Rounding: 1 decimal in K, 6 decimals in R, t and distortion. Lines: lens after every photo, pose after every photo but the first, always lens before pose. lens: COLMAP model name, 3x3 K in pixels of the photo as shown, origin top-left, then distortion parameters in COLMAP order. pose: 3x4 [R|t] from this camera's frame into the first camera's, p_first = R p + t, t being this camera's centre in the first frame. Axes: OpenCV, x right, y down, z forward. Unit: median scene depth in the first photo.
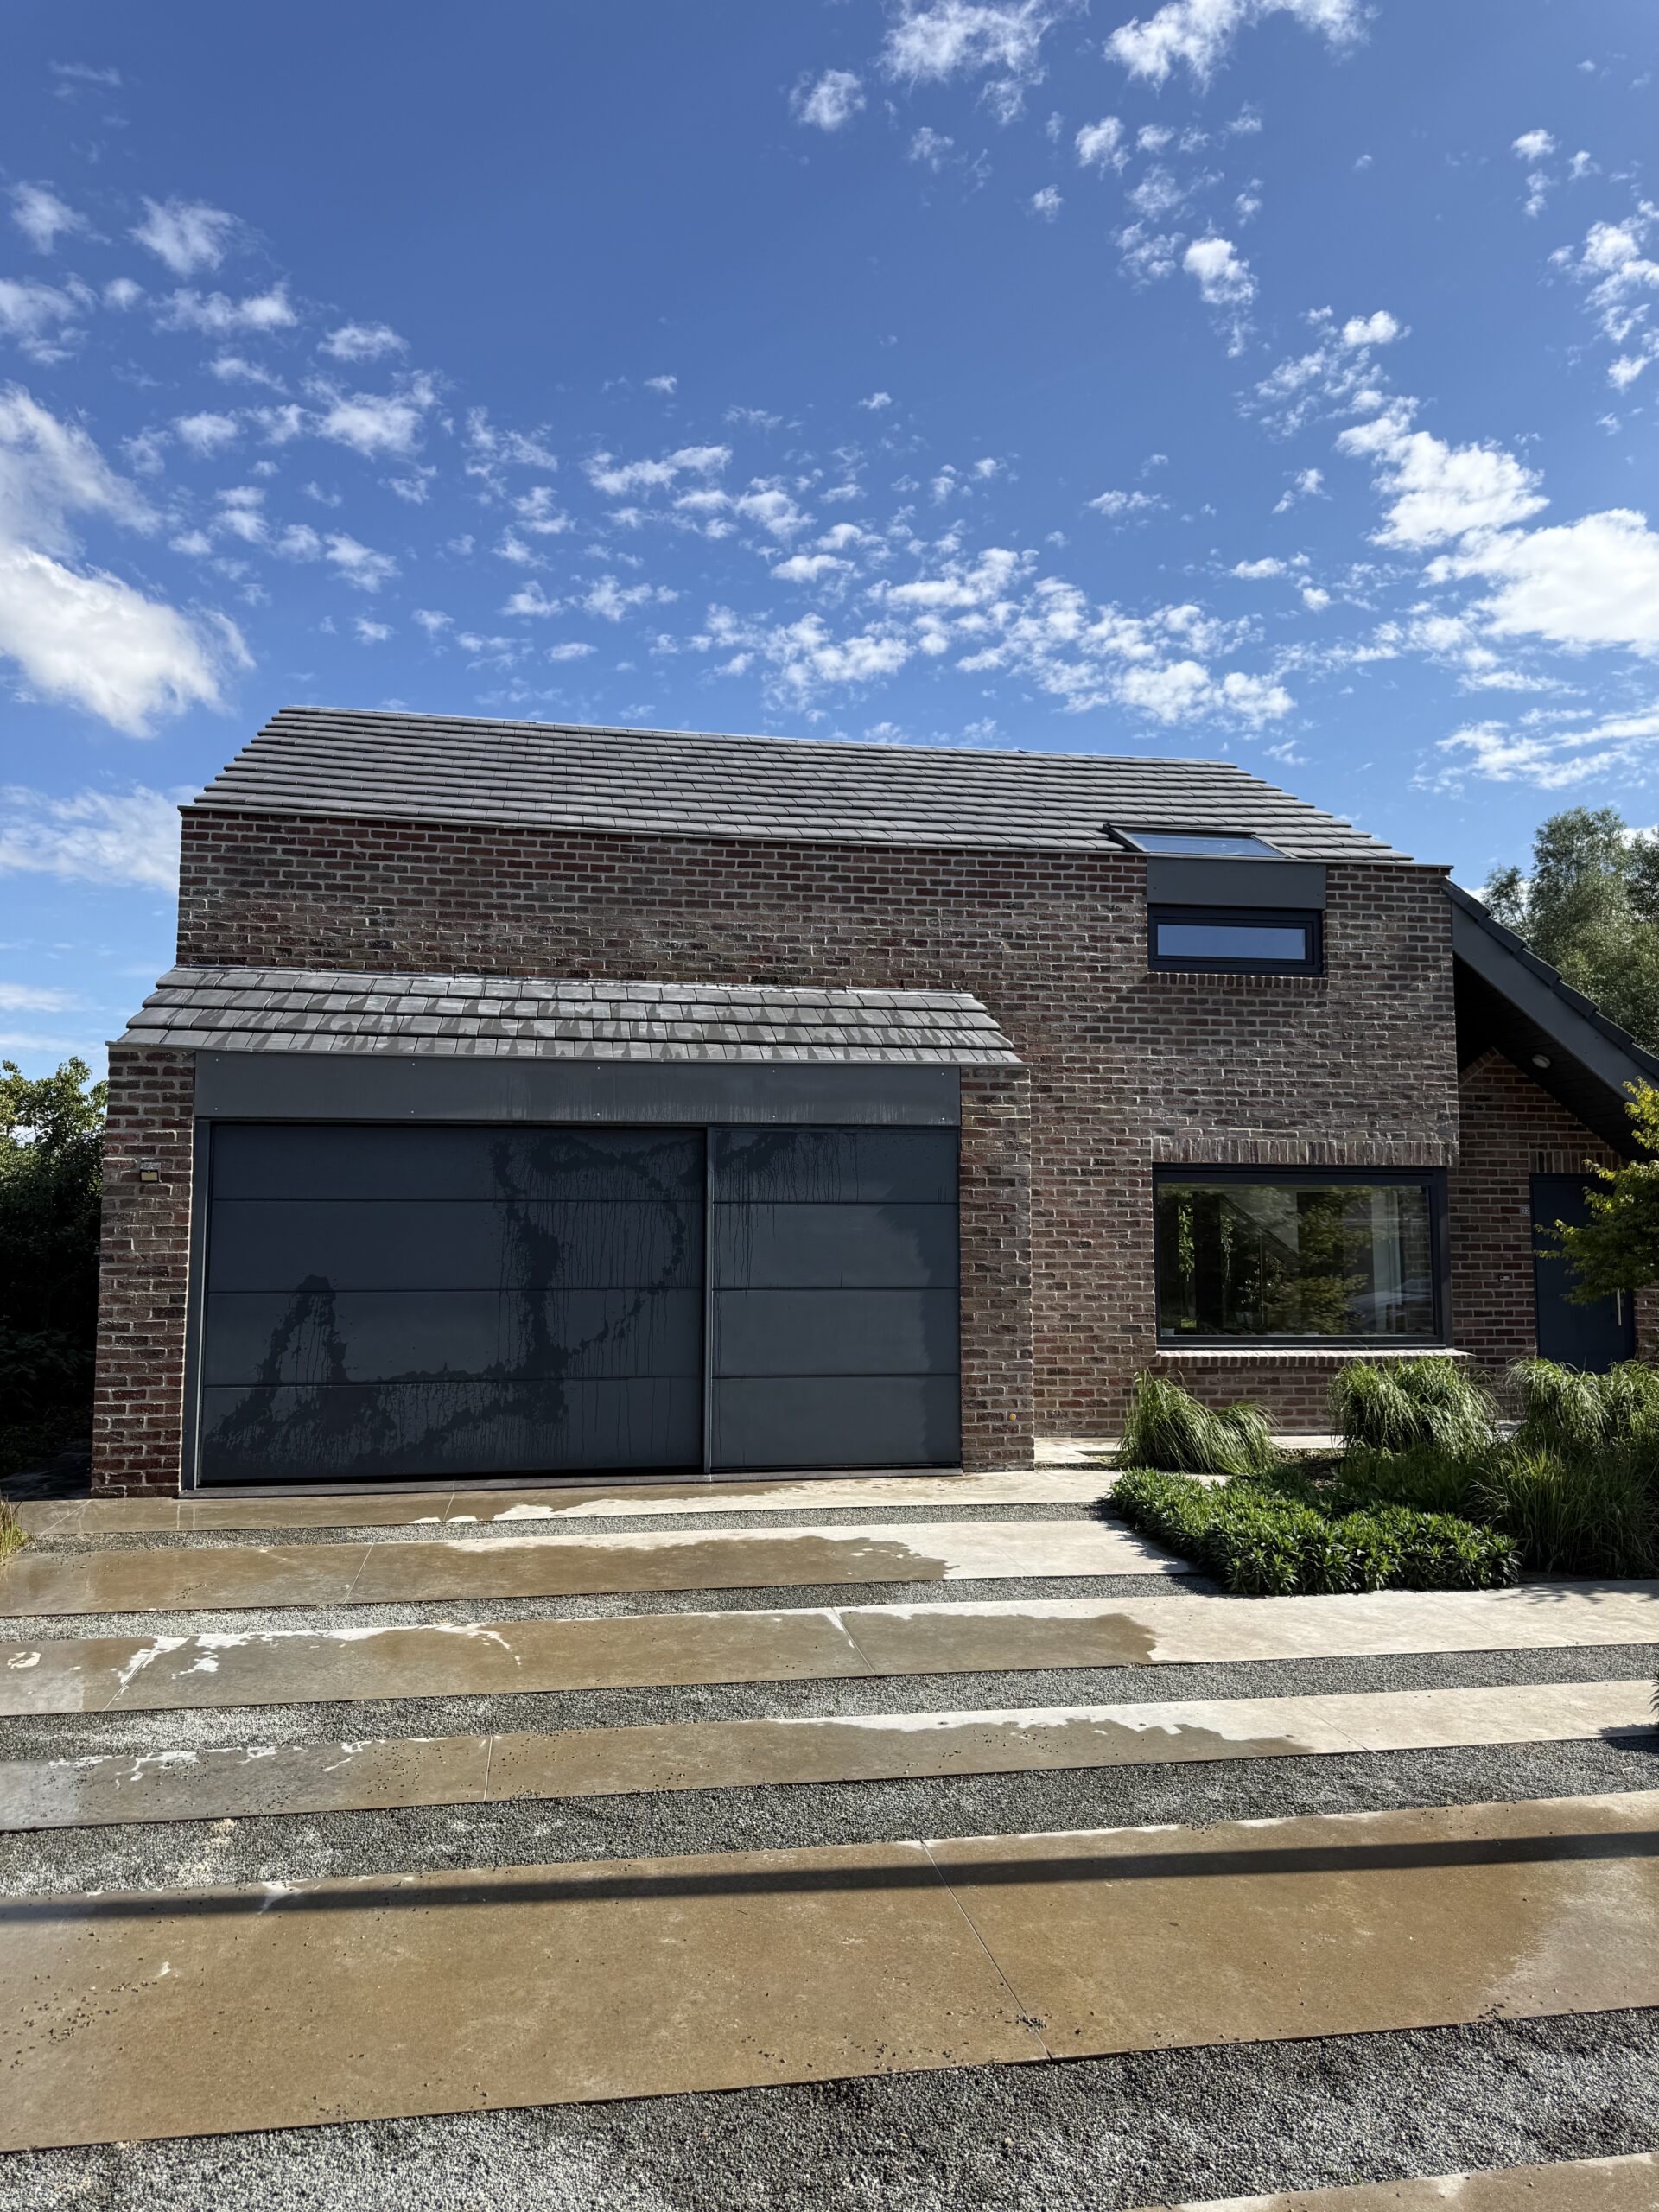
lens RADIAL K [[1545.0, 0, 829.5], [0, 1545.0, 1106.0], [0, 0, 1]] dist [0.205287, -0.415479]
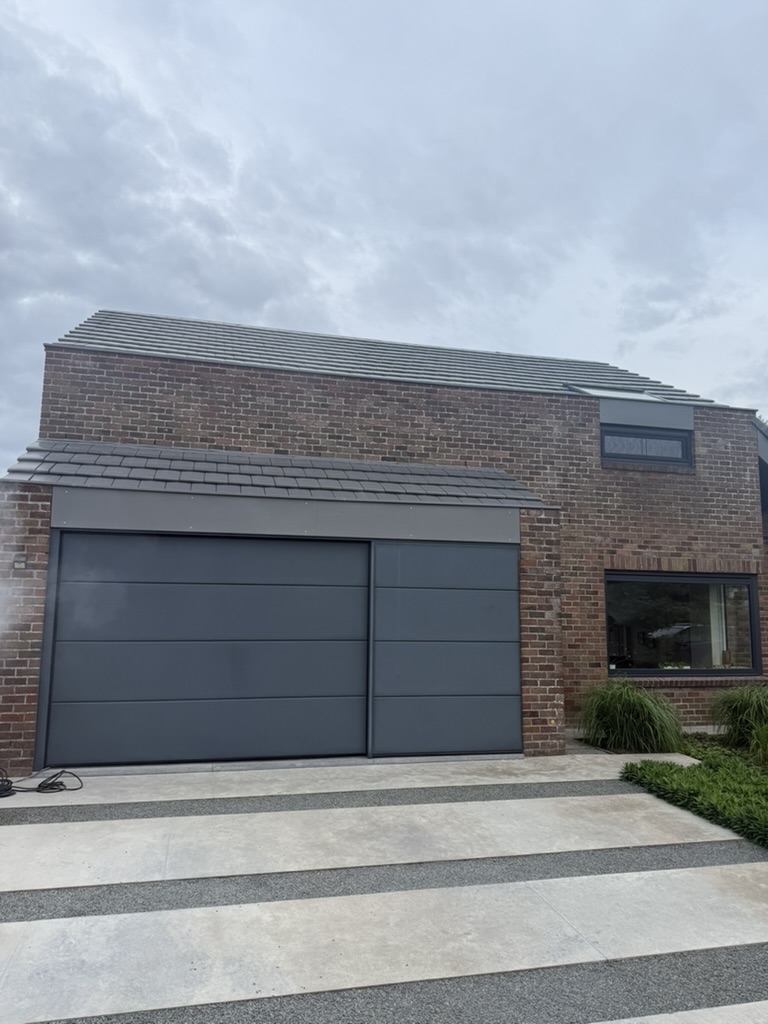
lens RADIAL K [[715.2, 0, 384.0], [0, 715.2, 512.0], [0, 0, 1]] dist [0.205287, -0.415479]
pose [[0.996933, 0.022527, 0.074954, -0.108170], [-0.018941, 0.998657, -0.048215, 0.017124], [-0.075939, 0.046647, 0.996021, 0.211947]]
